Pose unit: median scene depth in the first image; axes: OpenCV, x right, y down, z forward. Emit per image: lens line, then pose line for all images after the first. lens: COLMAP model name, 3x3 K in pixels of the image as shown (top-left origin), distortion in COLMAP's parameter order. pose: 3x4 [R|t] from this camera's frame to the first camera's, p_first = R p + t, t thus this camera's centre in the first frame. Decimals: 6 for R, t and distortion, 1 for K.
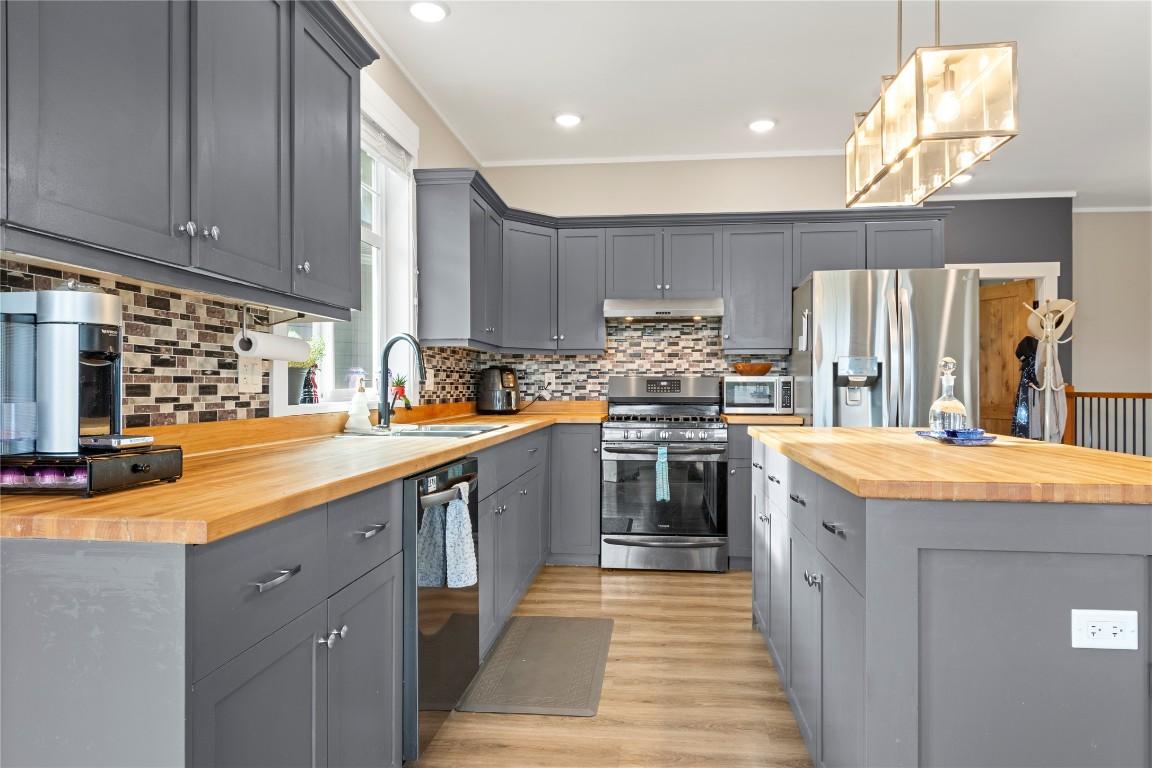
lens RADIAL K [[690.3, 0, 594.0], [0, 690.3, 388.0], [0, 0, 1]] dist [0.001139, 0.000535]
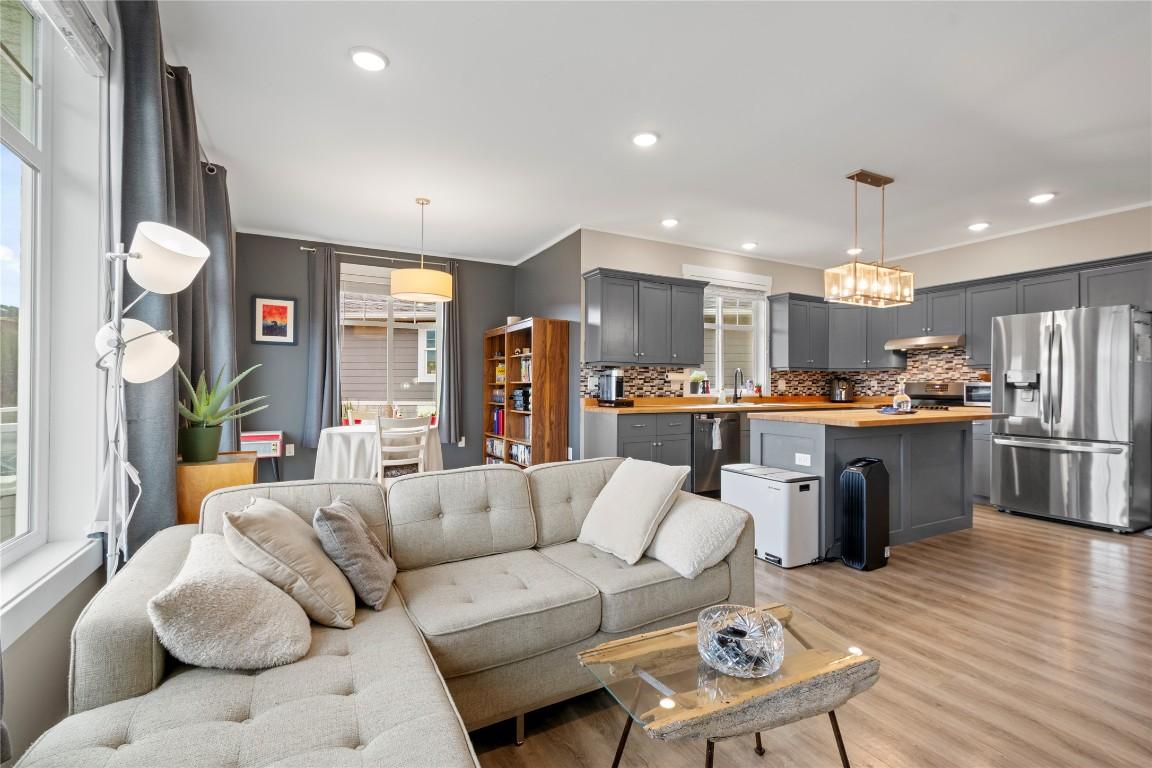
lens RADIAL K [[516.2, 0, 589.2], [0, 516.2, 387.7], [0, 0, 1]] dist [0.002118, 0.000409]
pose [[0.563980, 0.002635, -0.825784, 0.839791], [-0.003896, 0.999992, 0.000529, -0.001906], [0.825779, 0.002919, 0.563986, -0.492001]]
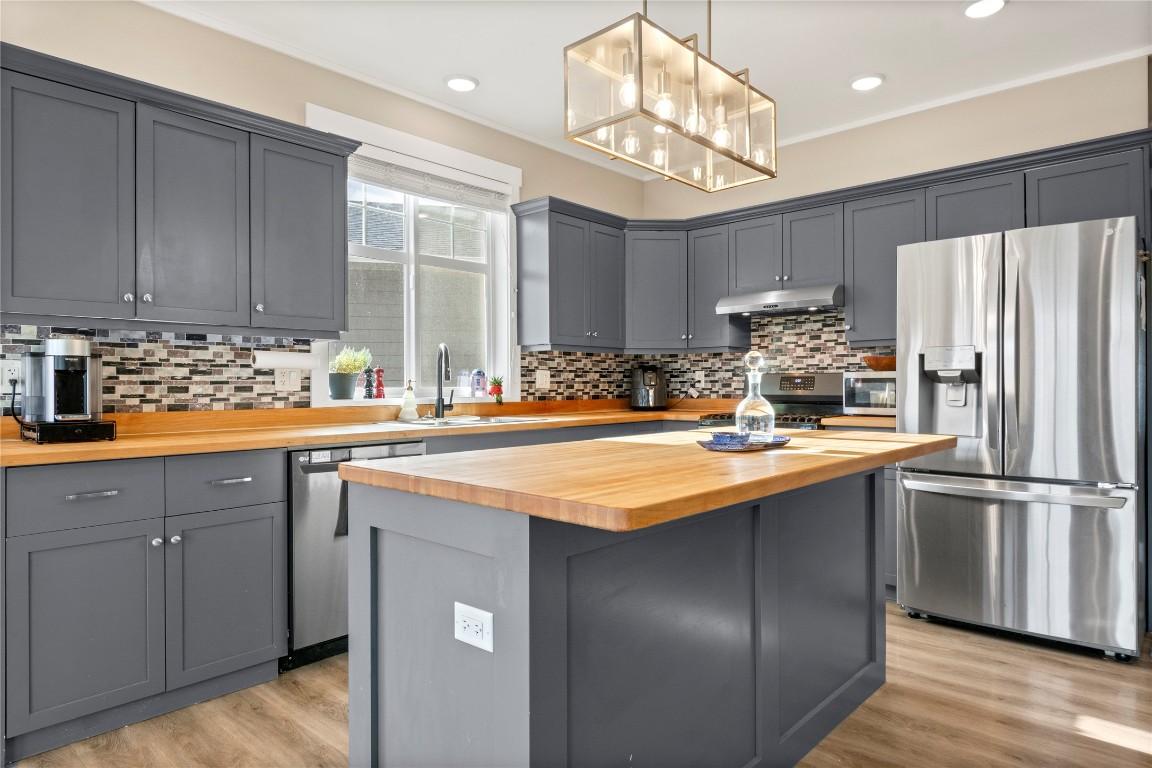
lens RADIAL K [[690.3, 0, 594.0], [0, 690.3, 388.0], [0, 0, 1]] dist [0.001139, 0.000535]
pose [[0.809366, -0.001759, -0.587302, 0.548914], [0.004201, 0.999987, 0.002795, -0.000461], [0.587290, -0.004730, 0.809363, 0.107855]]
